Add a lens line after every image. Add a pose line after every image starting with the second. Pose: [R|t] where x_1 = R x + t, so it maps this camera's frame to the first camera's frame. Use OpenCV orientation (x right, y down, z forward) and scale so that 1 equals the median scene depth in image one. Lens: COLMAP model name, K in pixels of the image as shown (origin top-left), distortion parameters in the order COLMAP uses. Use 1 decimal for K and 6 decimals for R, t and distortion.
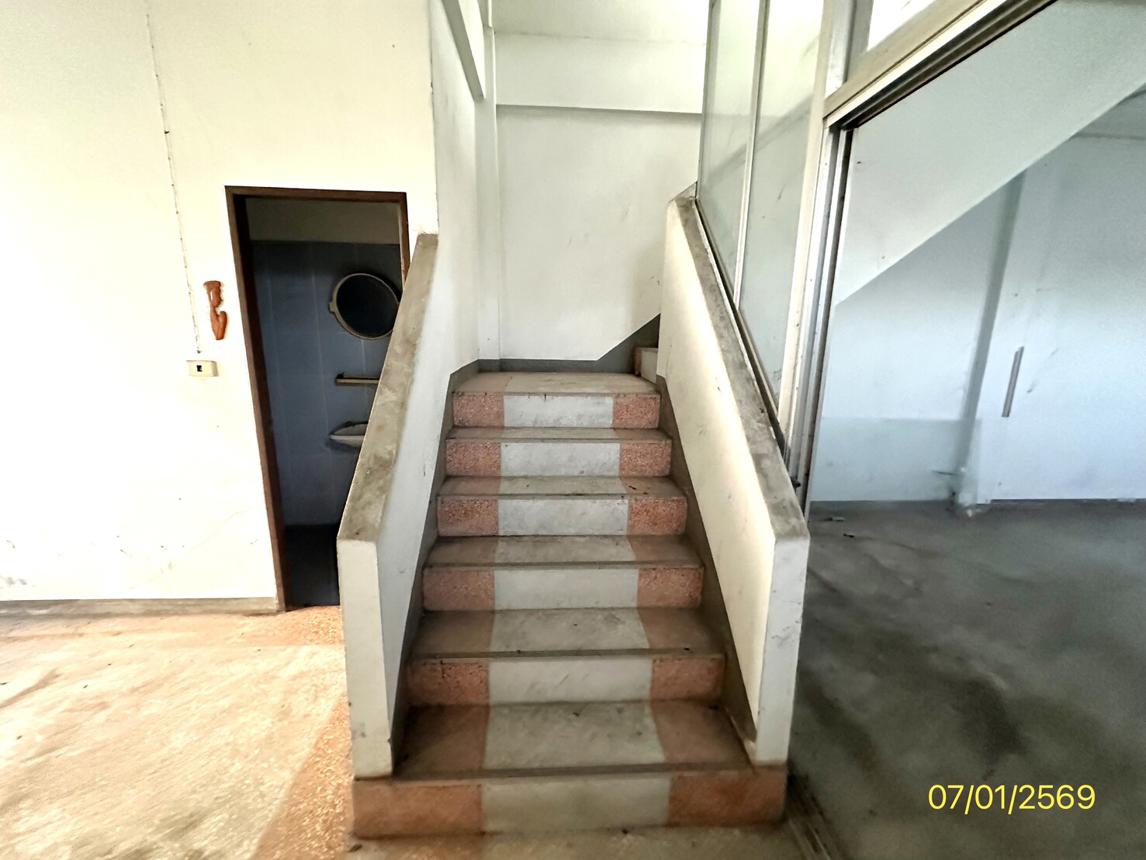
lens RADIAL K [[463.2, 0, 578.7], [0, 463.2, 435.2], [0, 0, 1]] dist [0.009933, -0.000288]
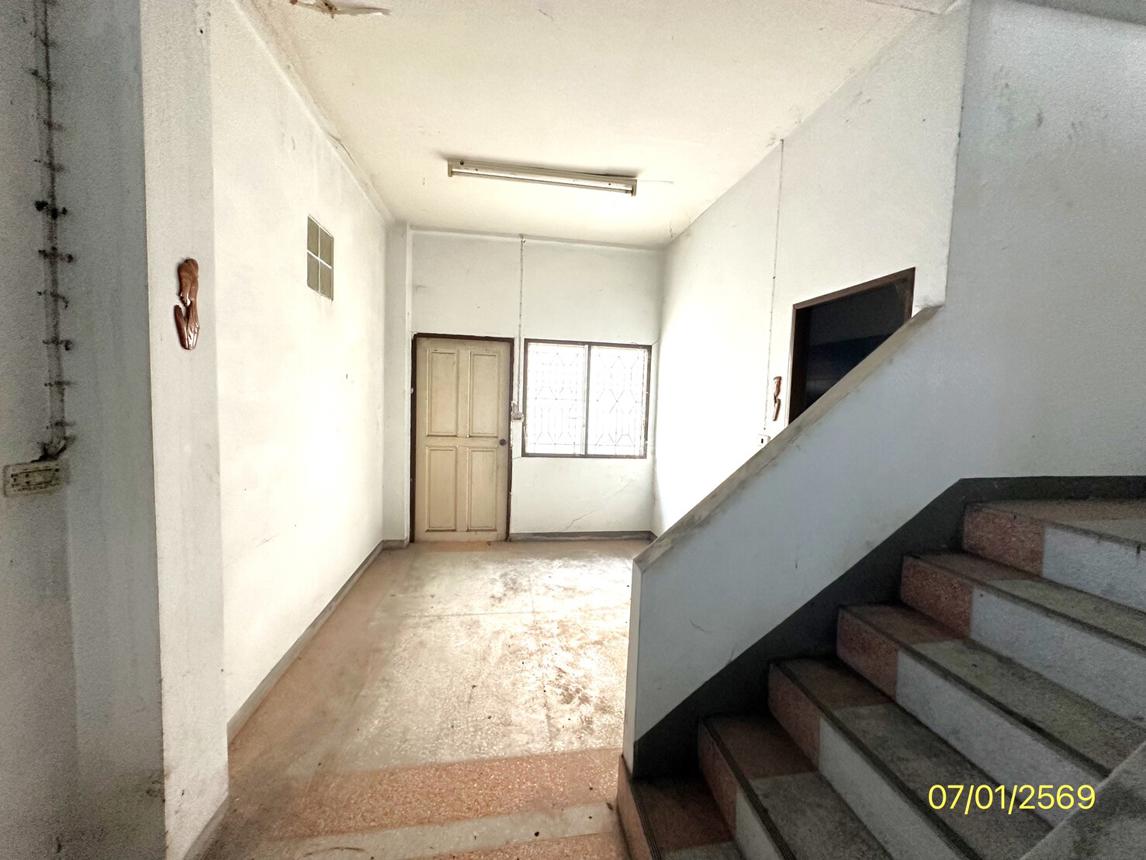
lens RADIAL K [[463.2, 0, 562.6], [0, 463.2, 431.8], [0, 0, 1]] dist [0.009933, -0.000288]
pose [[0.072910, 0.066562, -0.995115, 0.476347], [-0.237319, 0.970269, 0.047512, -0.099806], [0.968692, 0.232696, 0.086539, 0.339776]]
